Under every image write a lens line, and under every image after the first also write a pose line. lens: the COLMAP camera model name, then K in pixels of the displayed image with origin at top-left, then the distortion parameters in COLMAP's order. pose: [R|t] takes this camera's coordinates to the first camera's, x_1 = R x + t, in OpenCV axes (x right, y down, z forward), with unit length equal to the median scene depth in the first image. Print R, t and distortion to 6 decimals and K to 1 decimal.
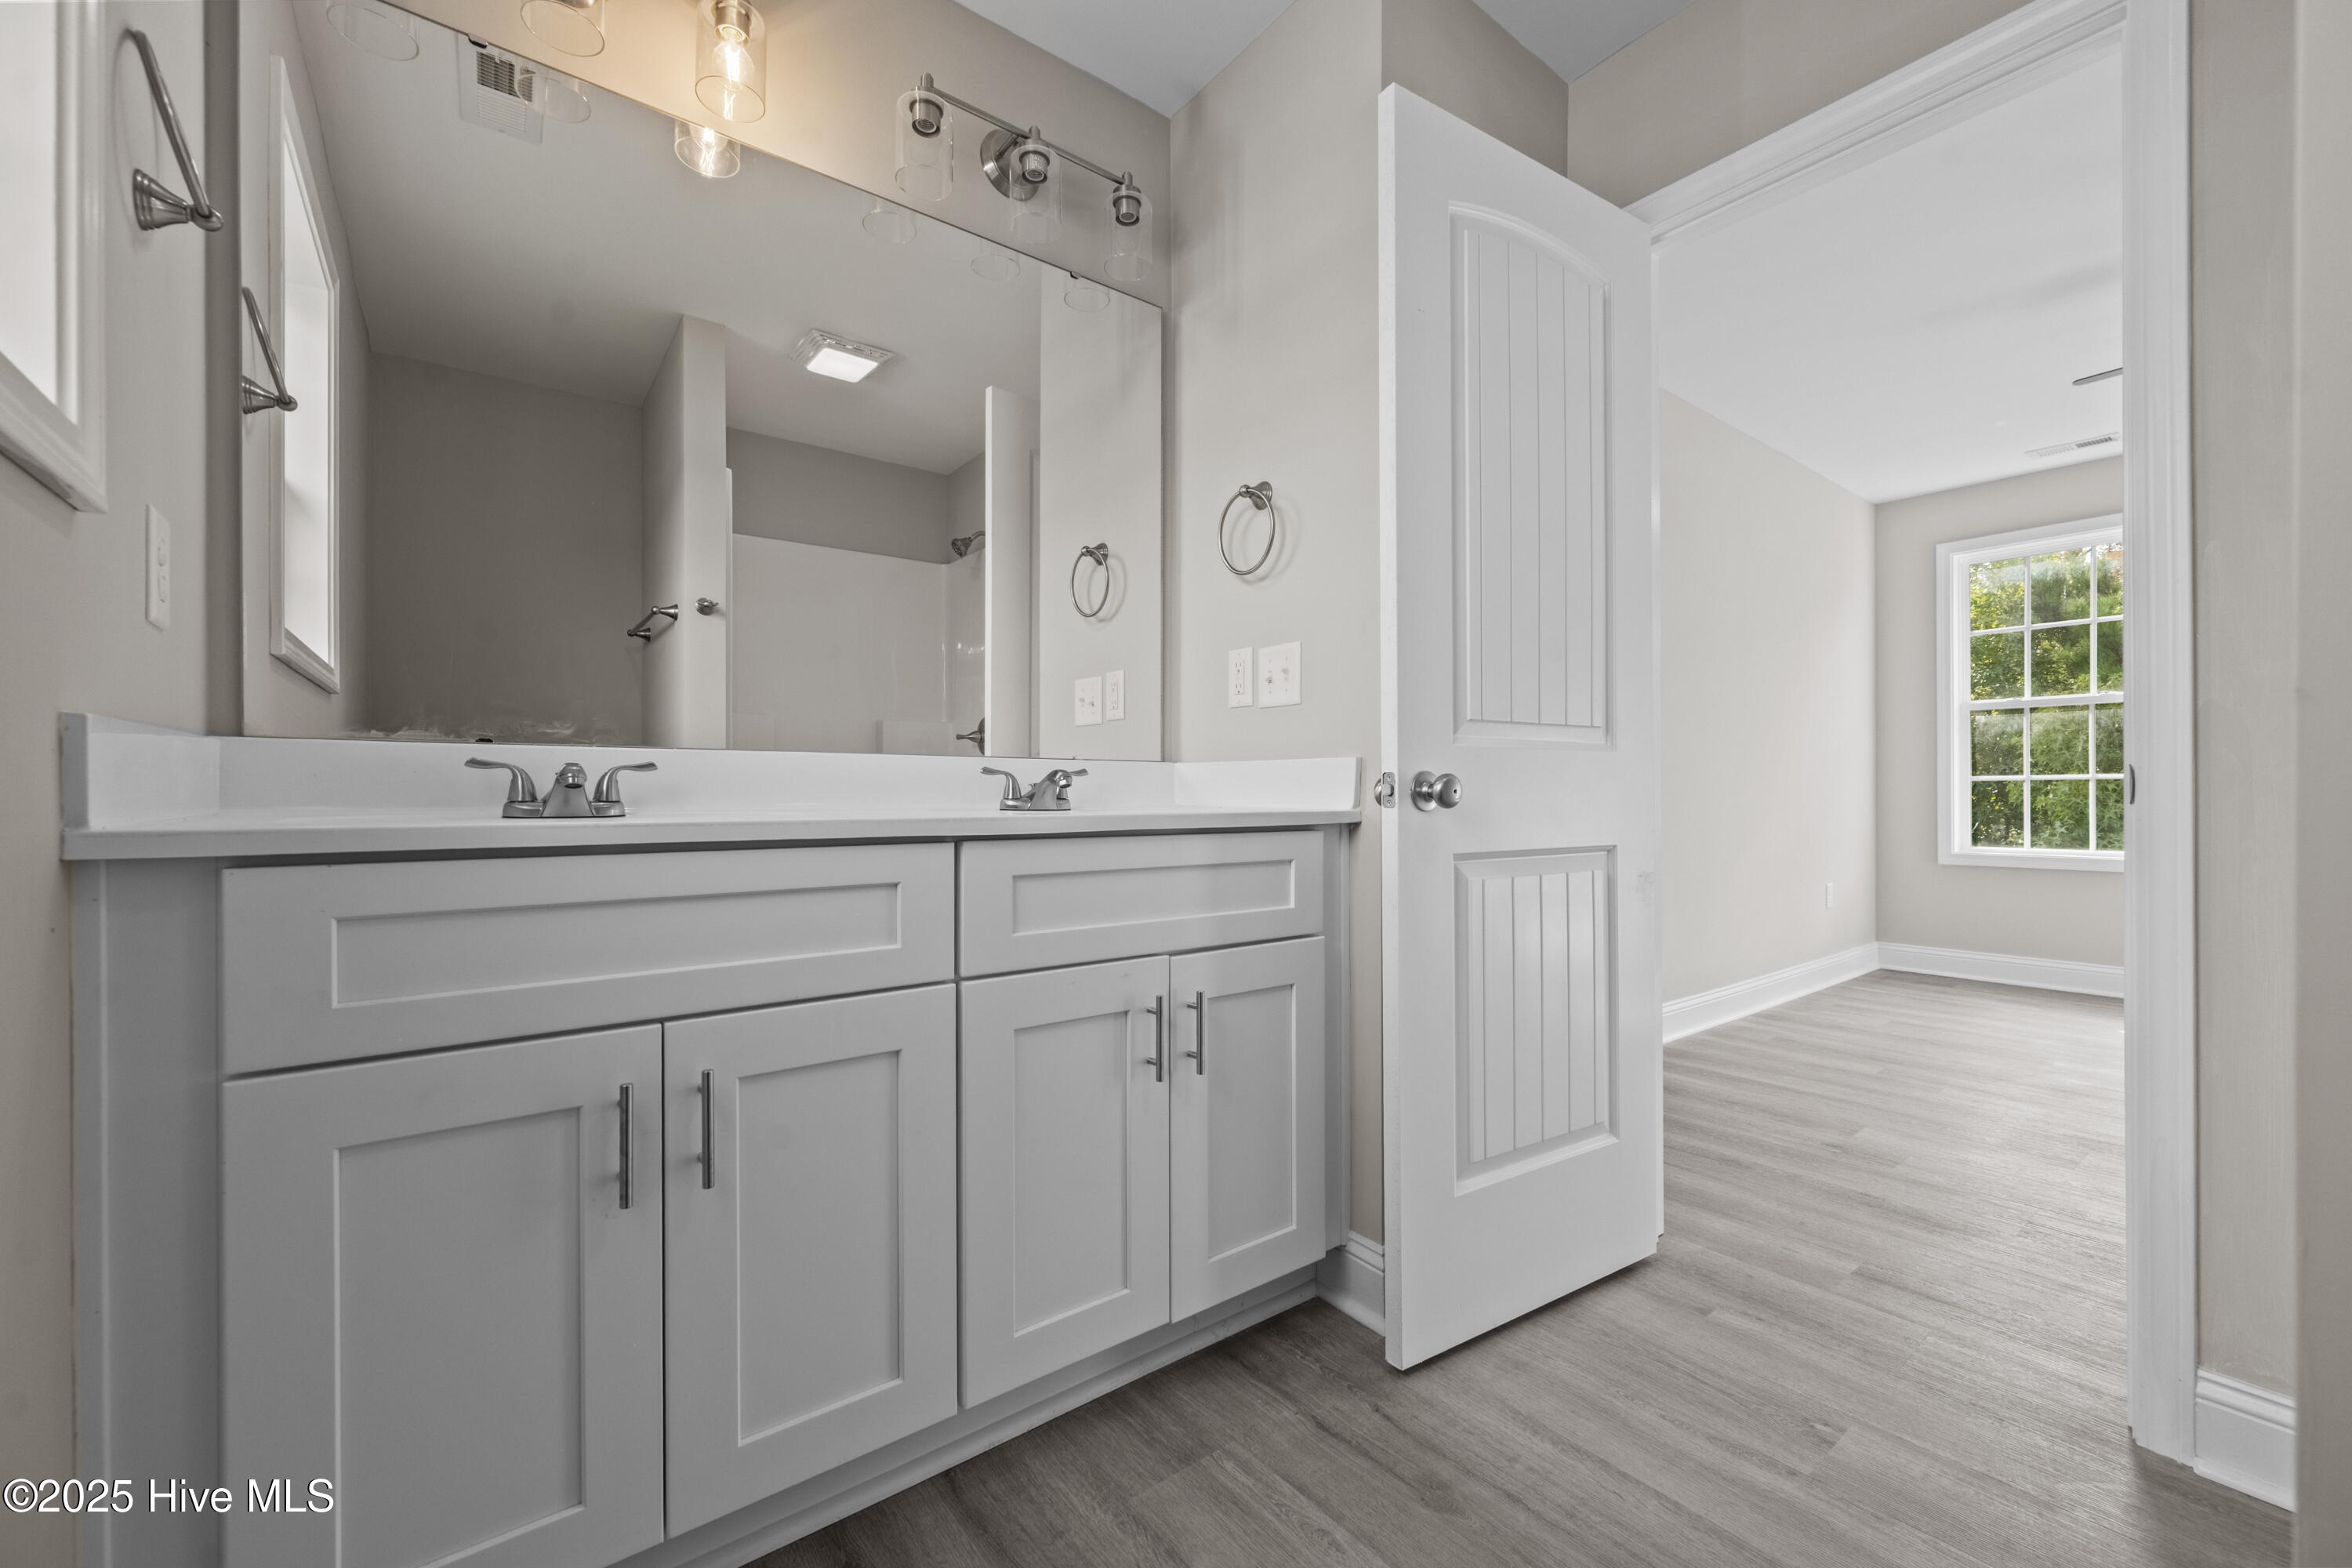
lens RADIAL K [[935.7, 0, 1175.1], [0, 935.7, 796.3], [0, 0, 1]] dist [-0.001682, 0.000031]
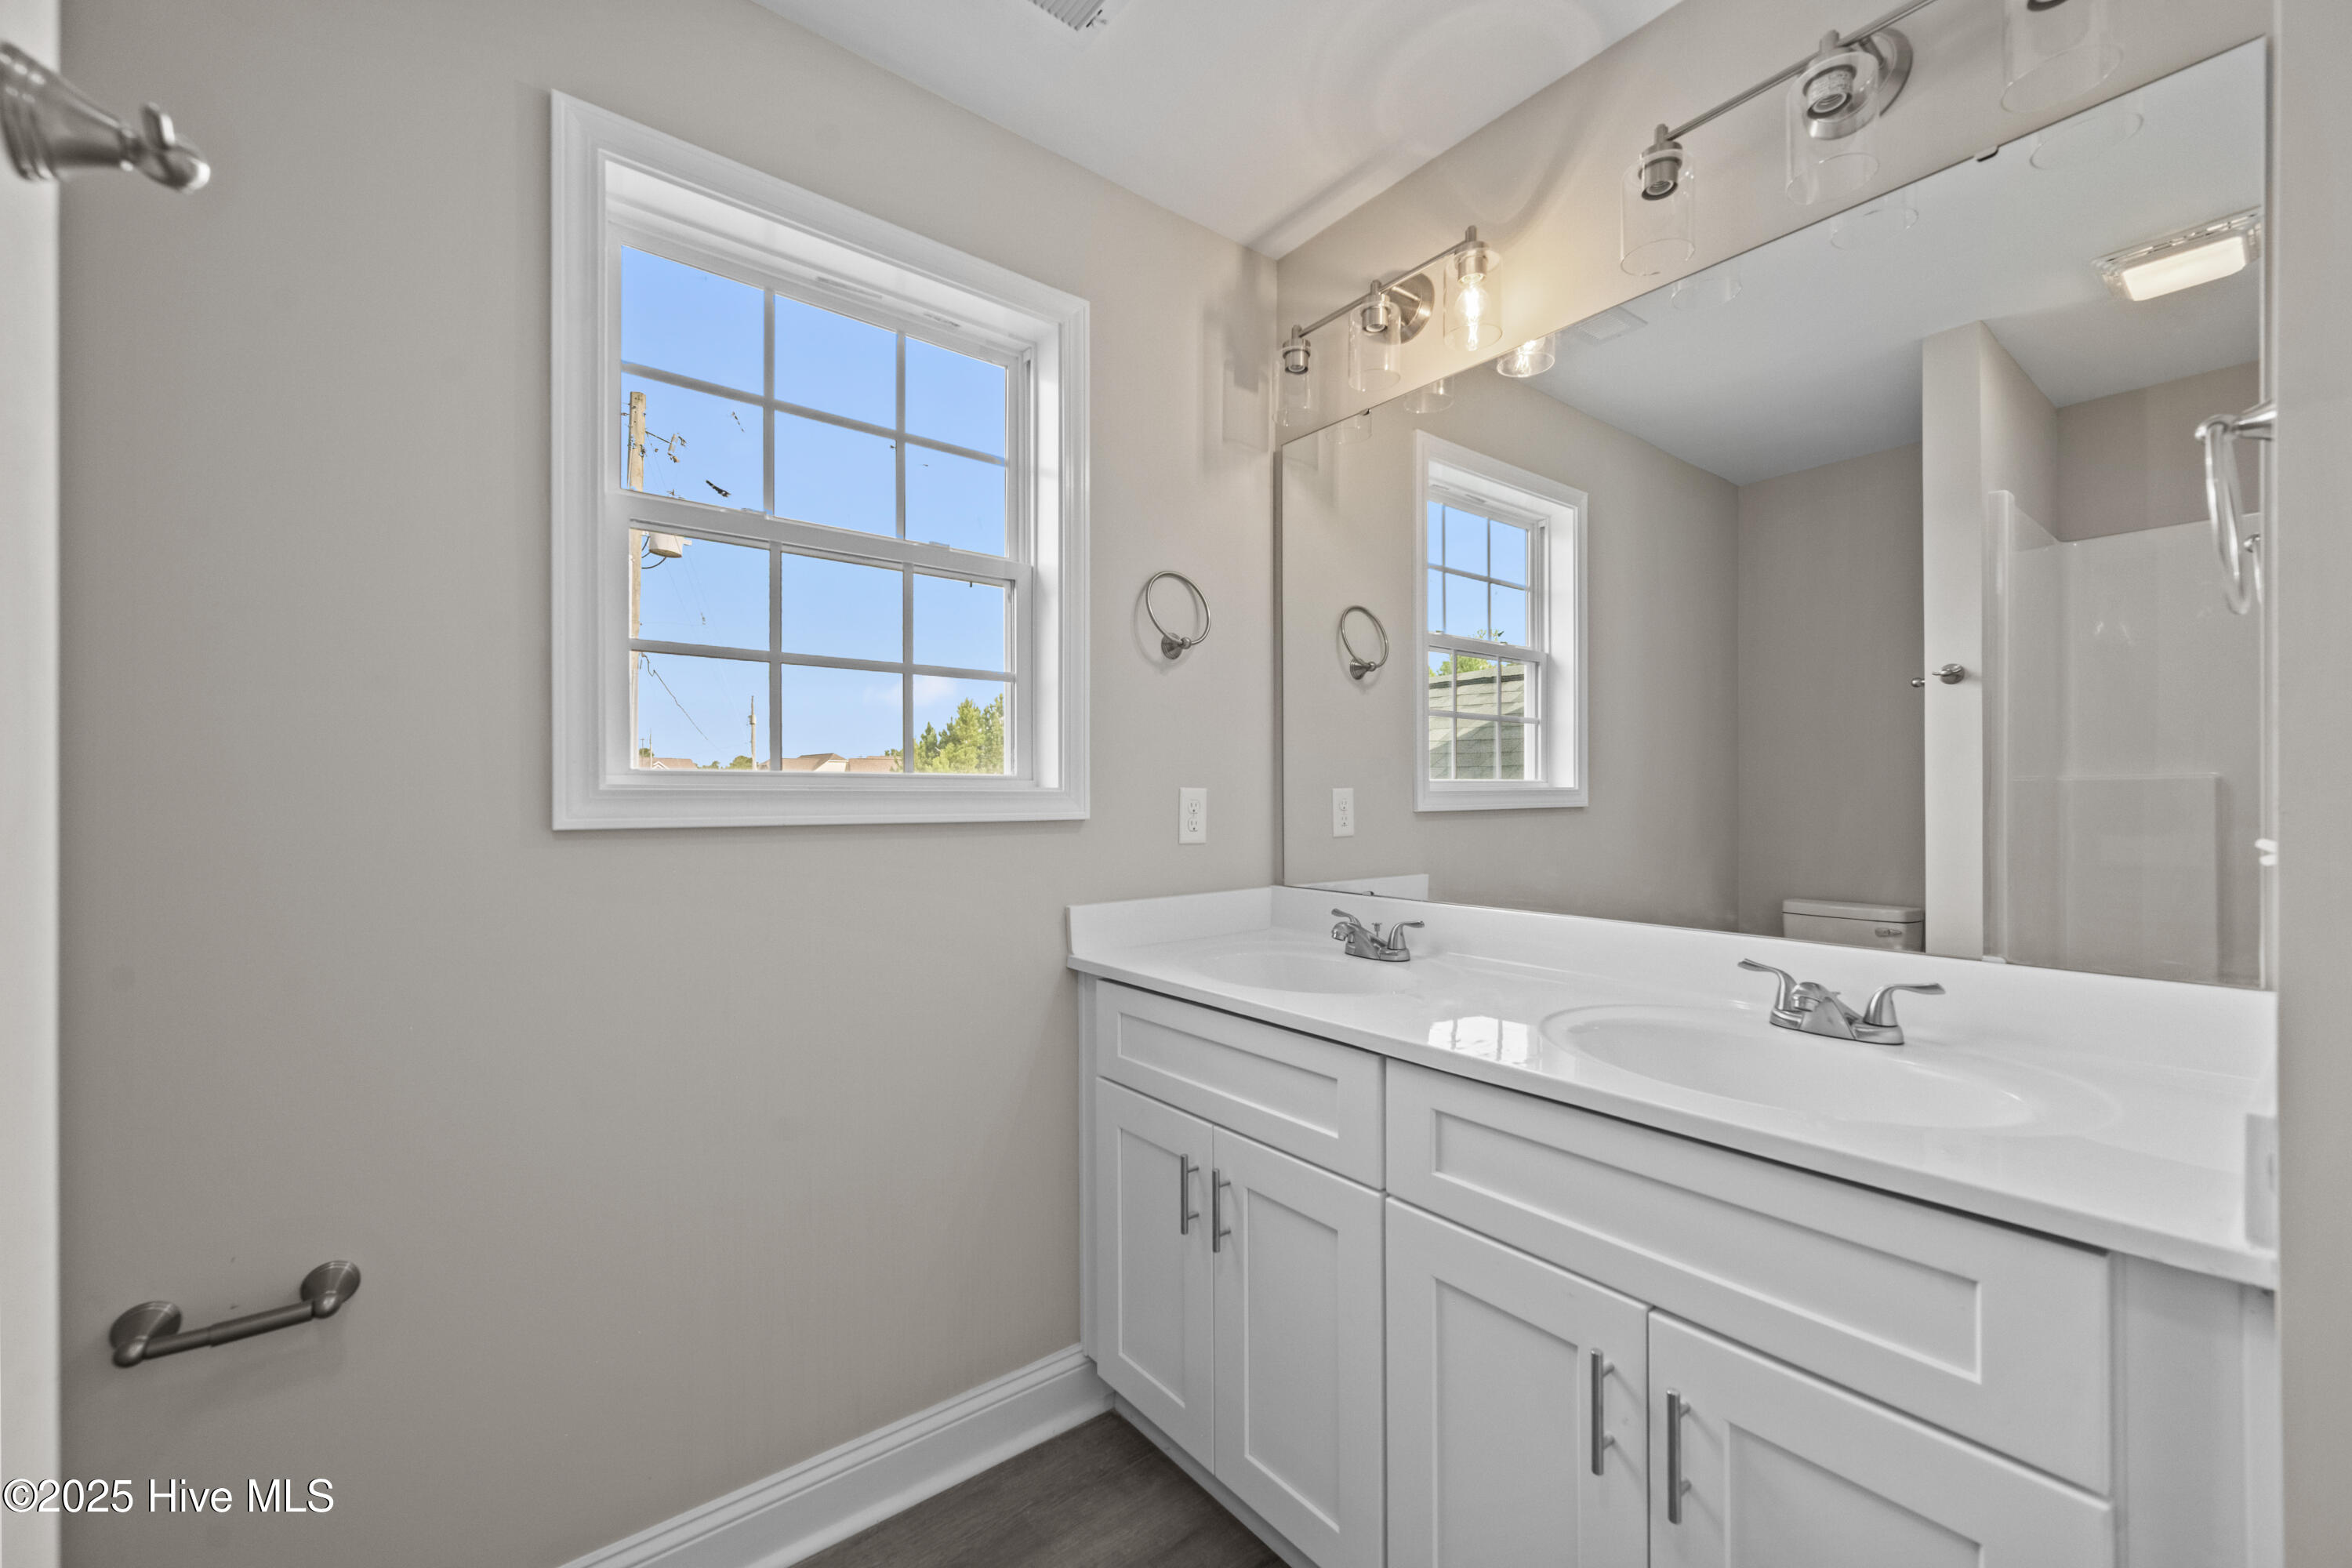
lens RADIAL K [[935.7, 0, 1175.1], [0, 935.7, 796.3], [0, 0, 1]] dist [-0.001682, 0.000031]
pose [[0.012515, -0.000310, -0.999922, 0.741633], [-0.001855, 0.999998, -0.000333, -0.222740], [0.999920, 0.001859, 0.012515, 0.728858]]
